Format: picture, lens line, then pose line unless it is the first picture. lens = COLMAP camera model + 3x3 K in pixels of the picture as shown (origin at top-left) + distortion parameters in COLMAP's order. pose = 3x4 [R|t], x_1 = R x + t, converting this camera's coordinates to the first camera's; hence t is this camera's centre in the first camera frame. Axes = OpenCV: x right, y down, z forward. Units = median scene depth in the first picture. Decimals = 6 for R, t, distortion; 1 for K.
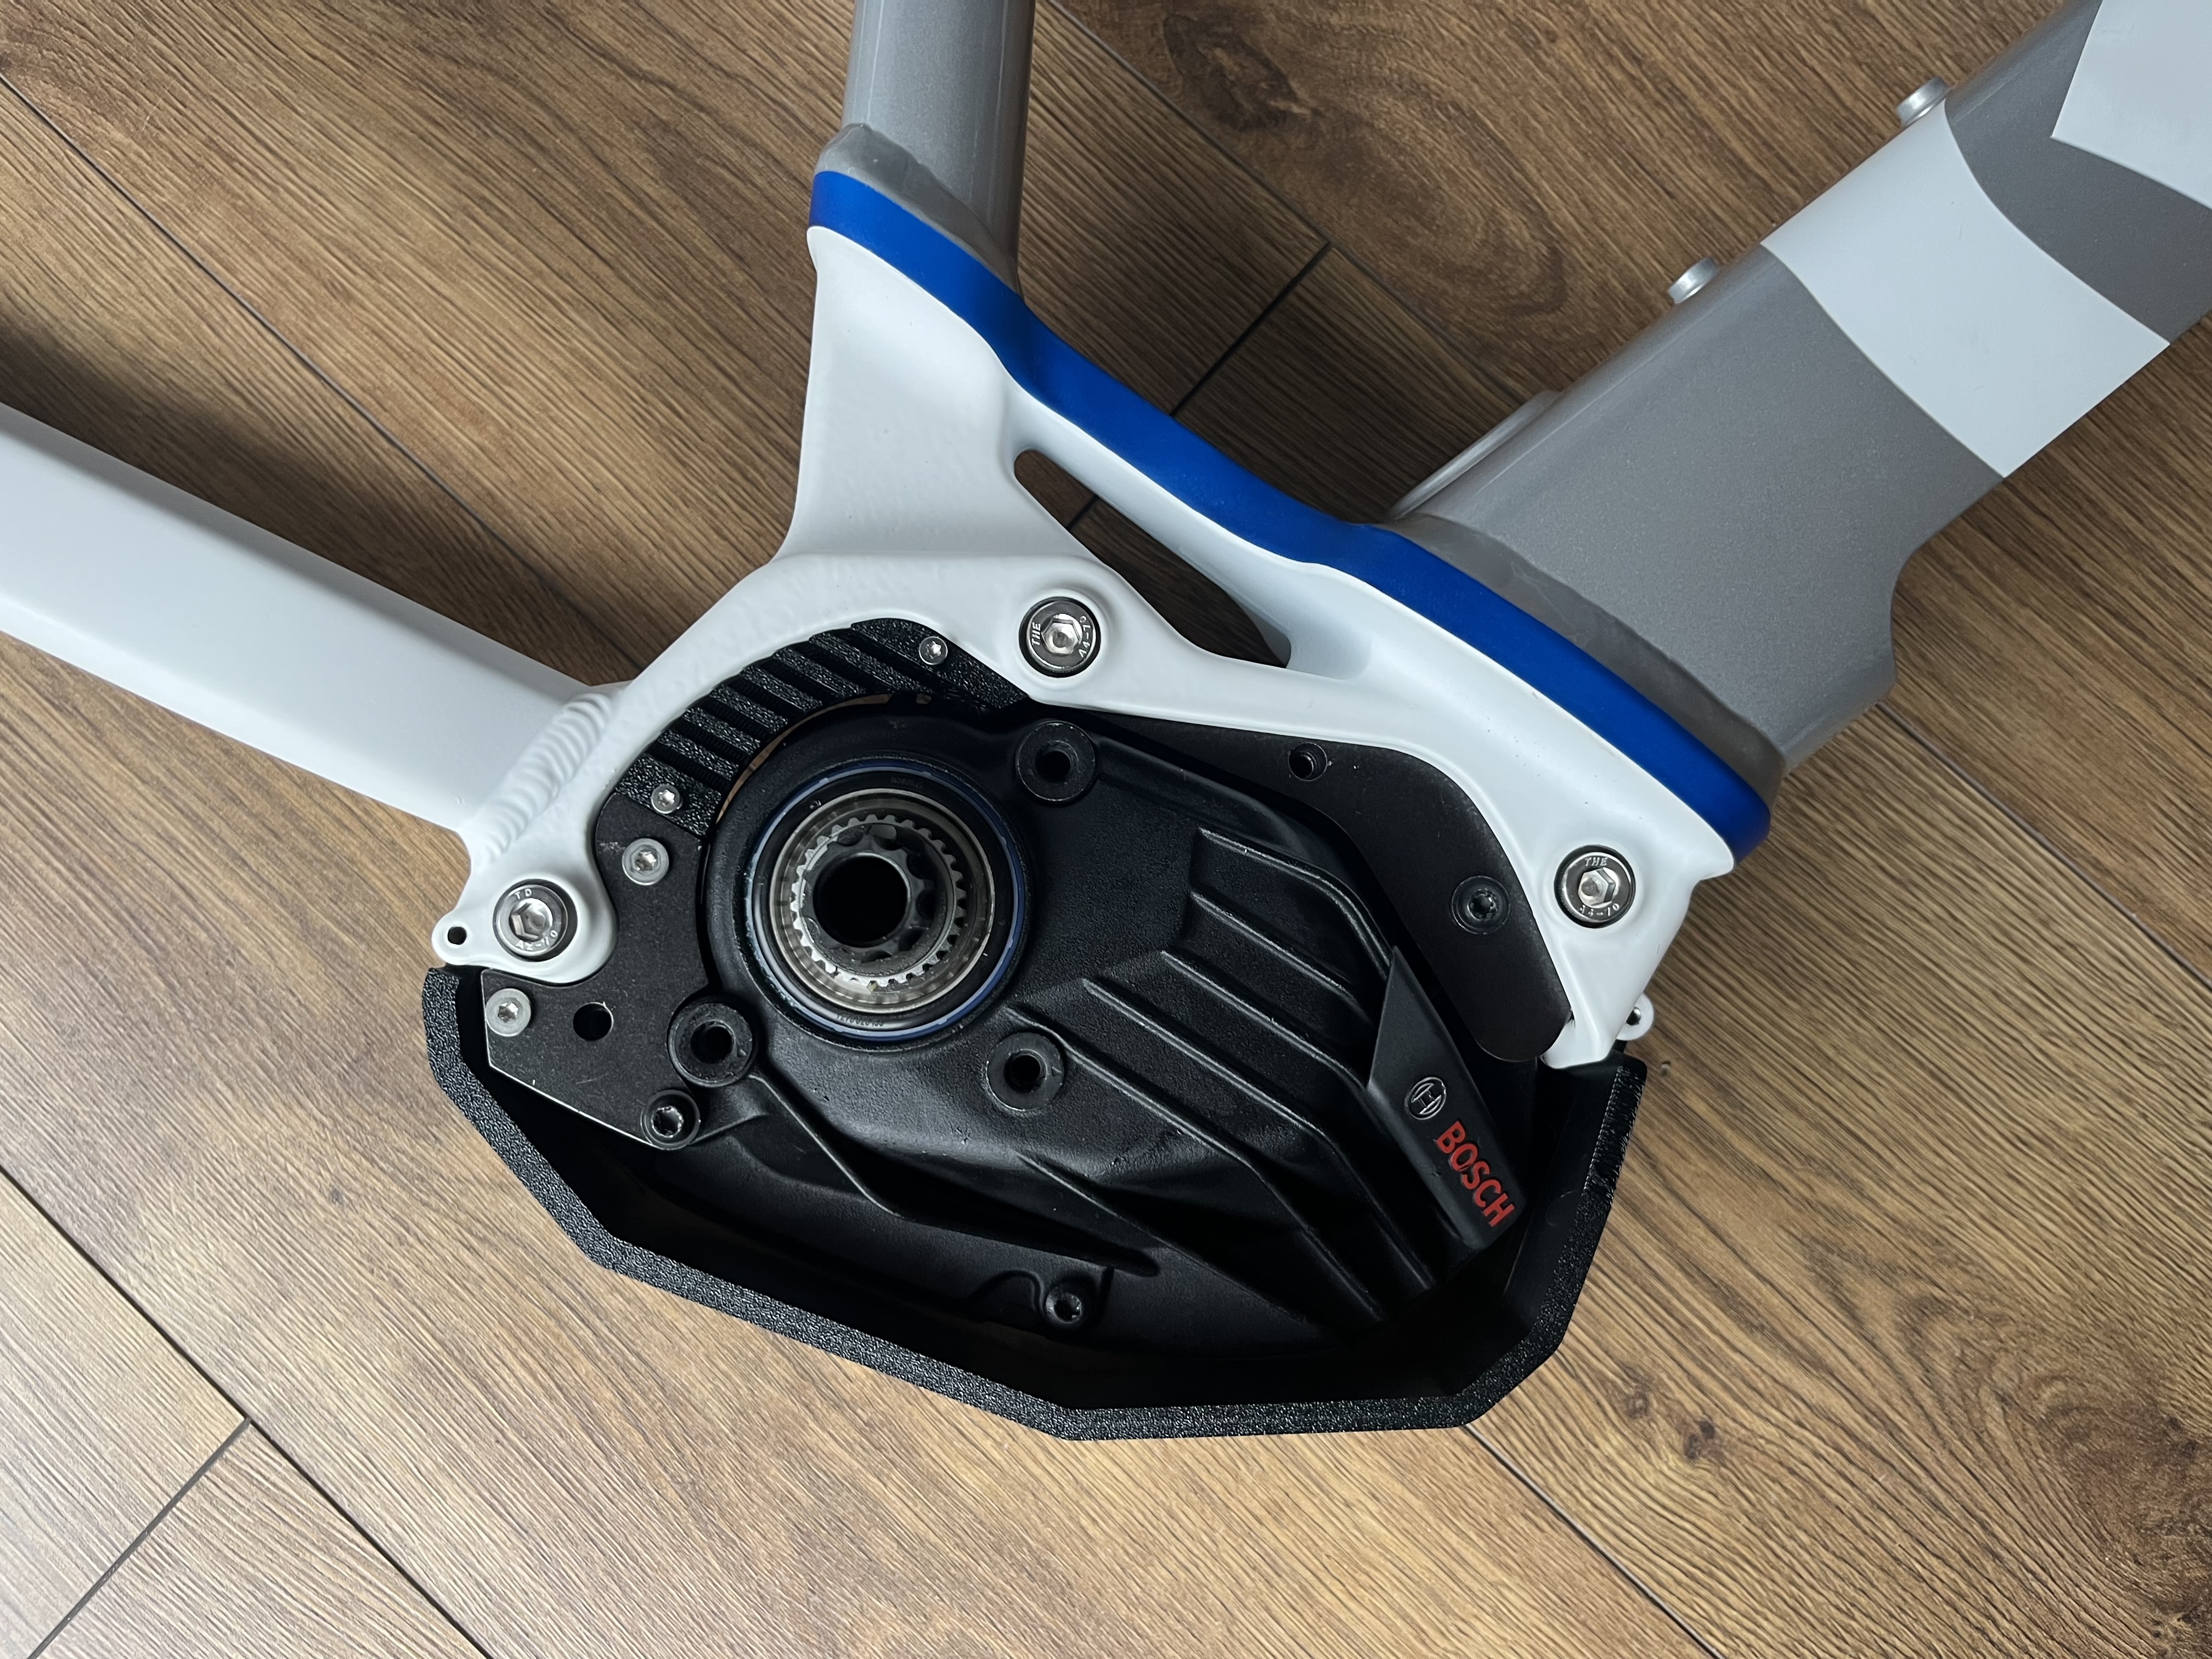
lens RADIAL K [[1702.8, 0, 1108.5], [0, 1702.8, 845.0], [0, 0, 1]] dist [0.047502, -0.077428]
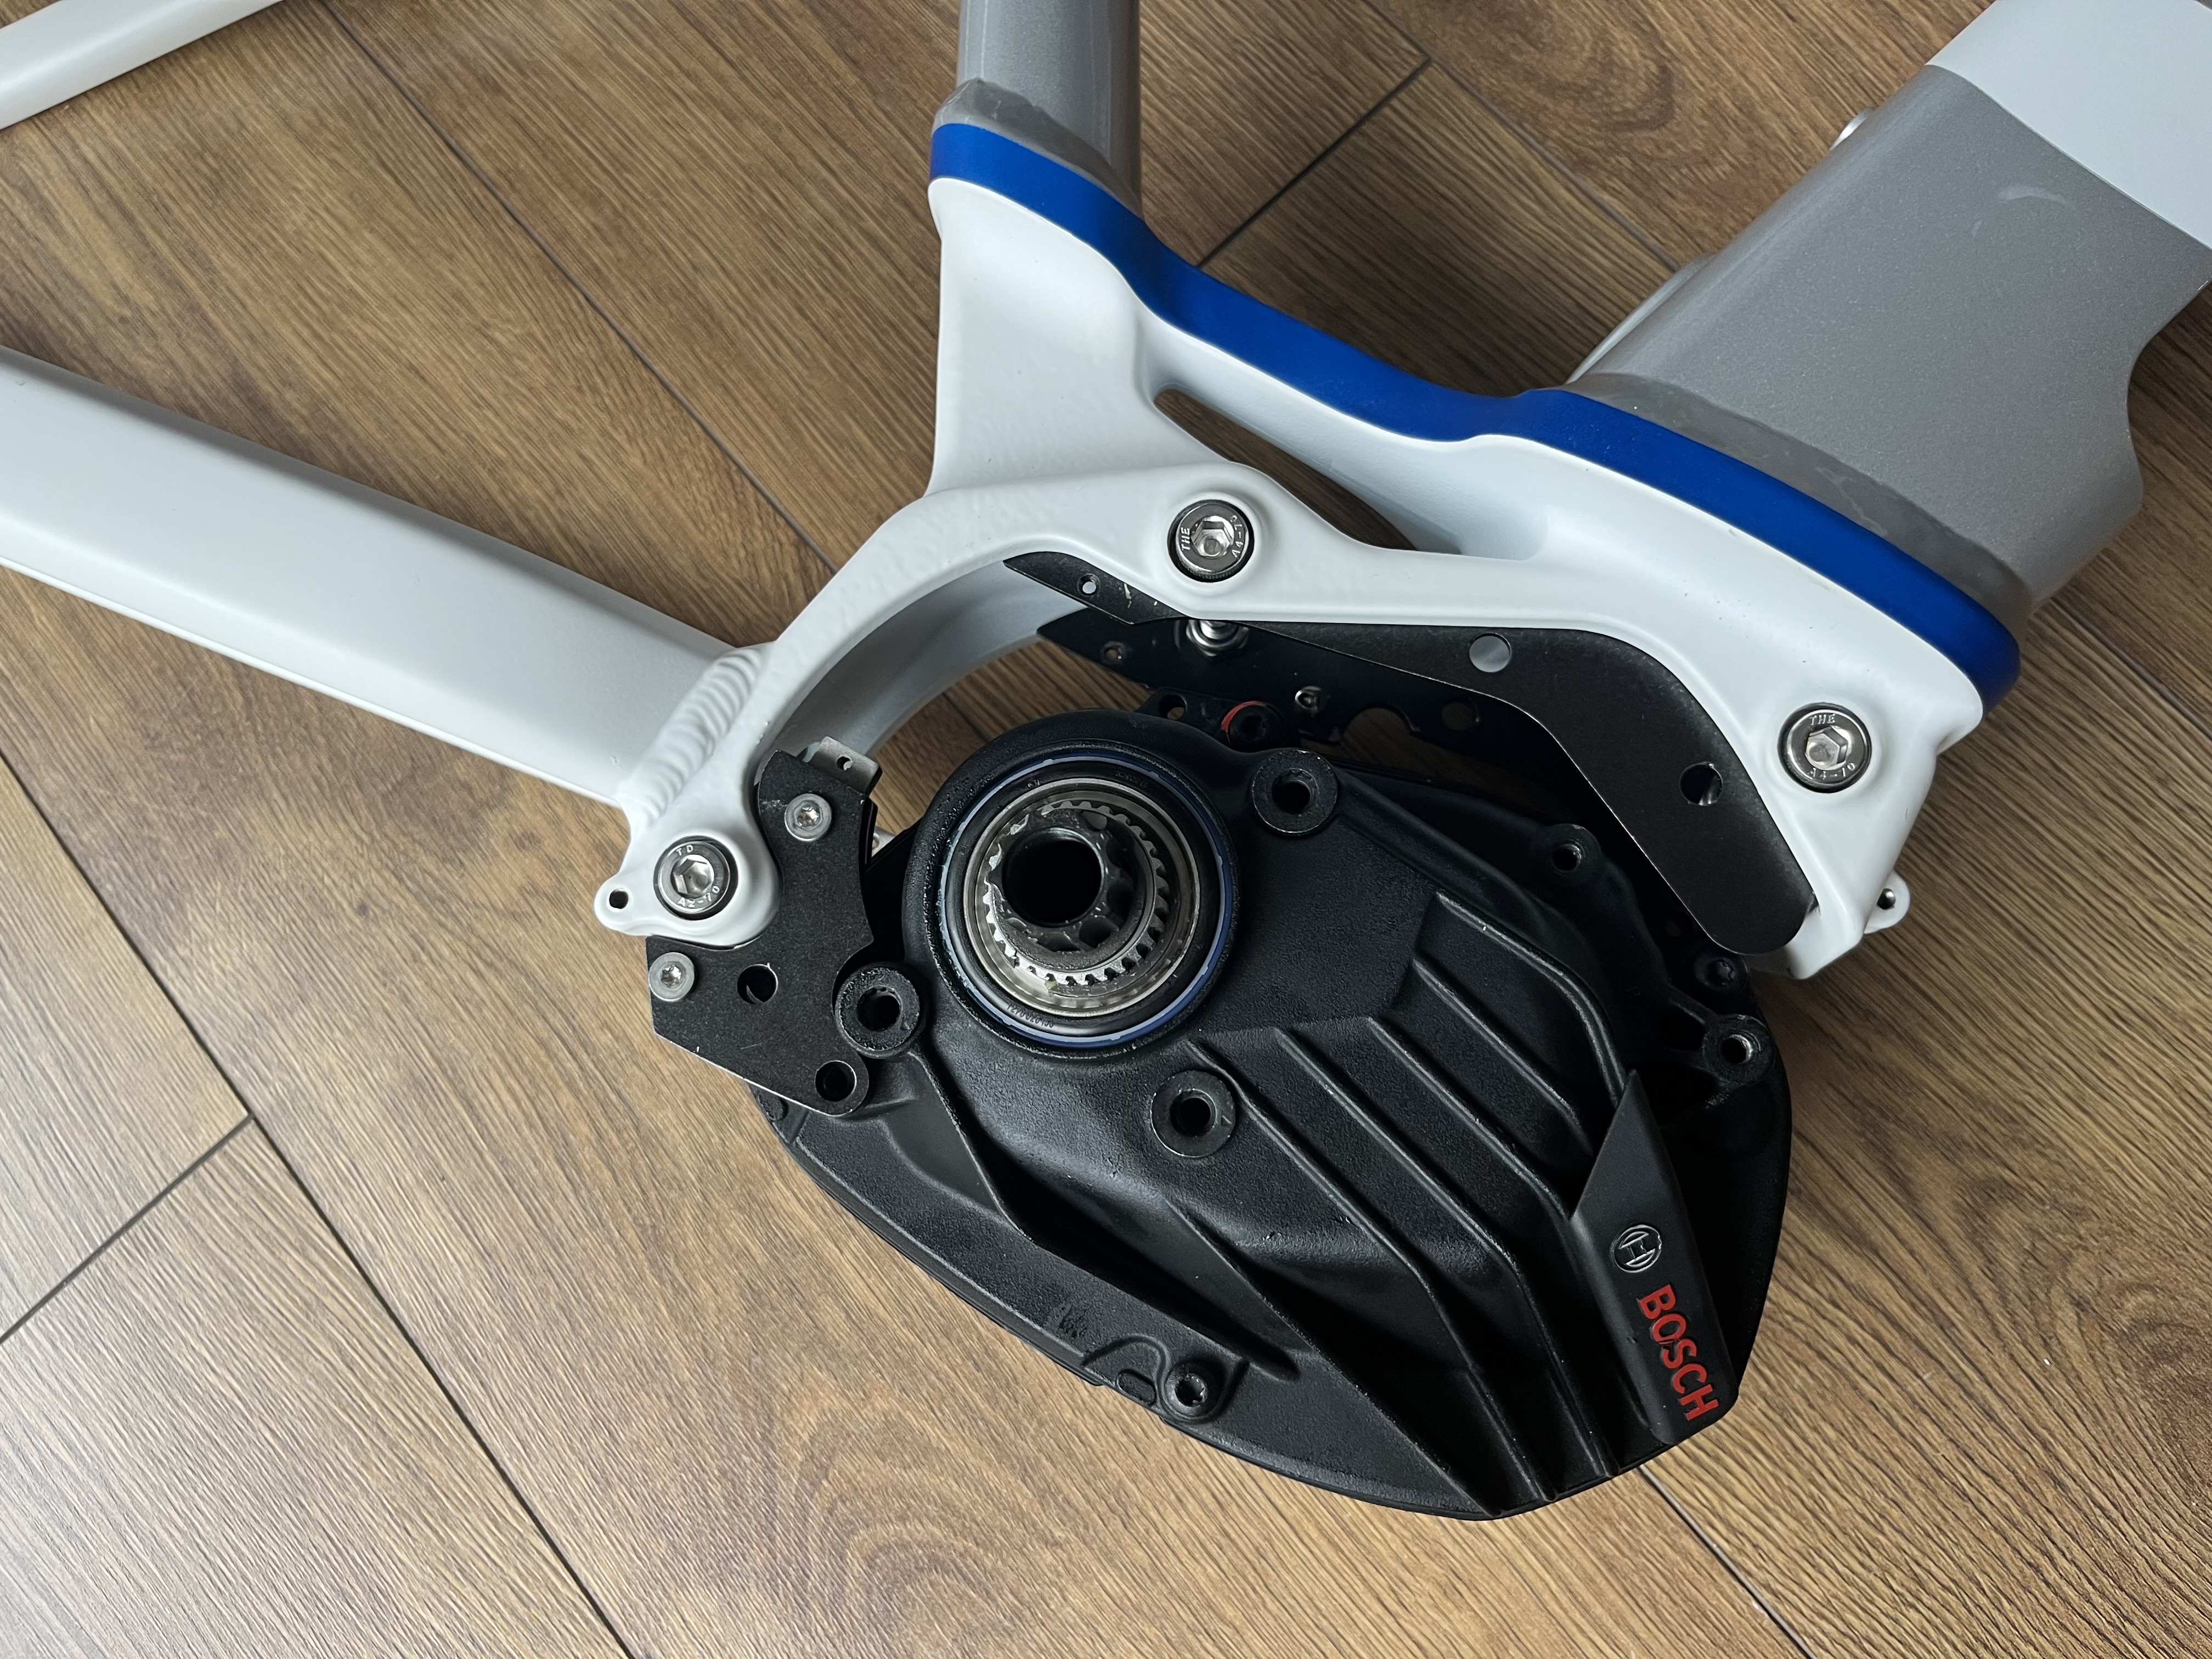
lens RADIAL K [[1696.3, 0, 1106.0], [0, 1696.3, 829.5], [0, 0, 1]] dist [0.029284, -0.044601]
pose [[0.985766, 0.088497, -0.142946, 0.130794], [-0.100935, 0.991489, -0.082229, 0.198402], [0.134452, 0.095486, 0.986309, 0.050569]]
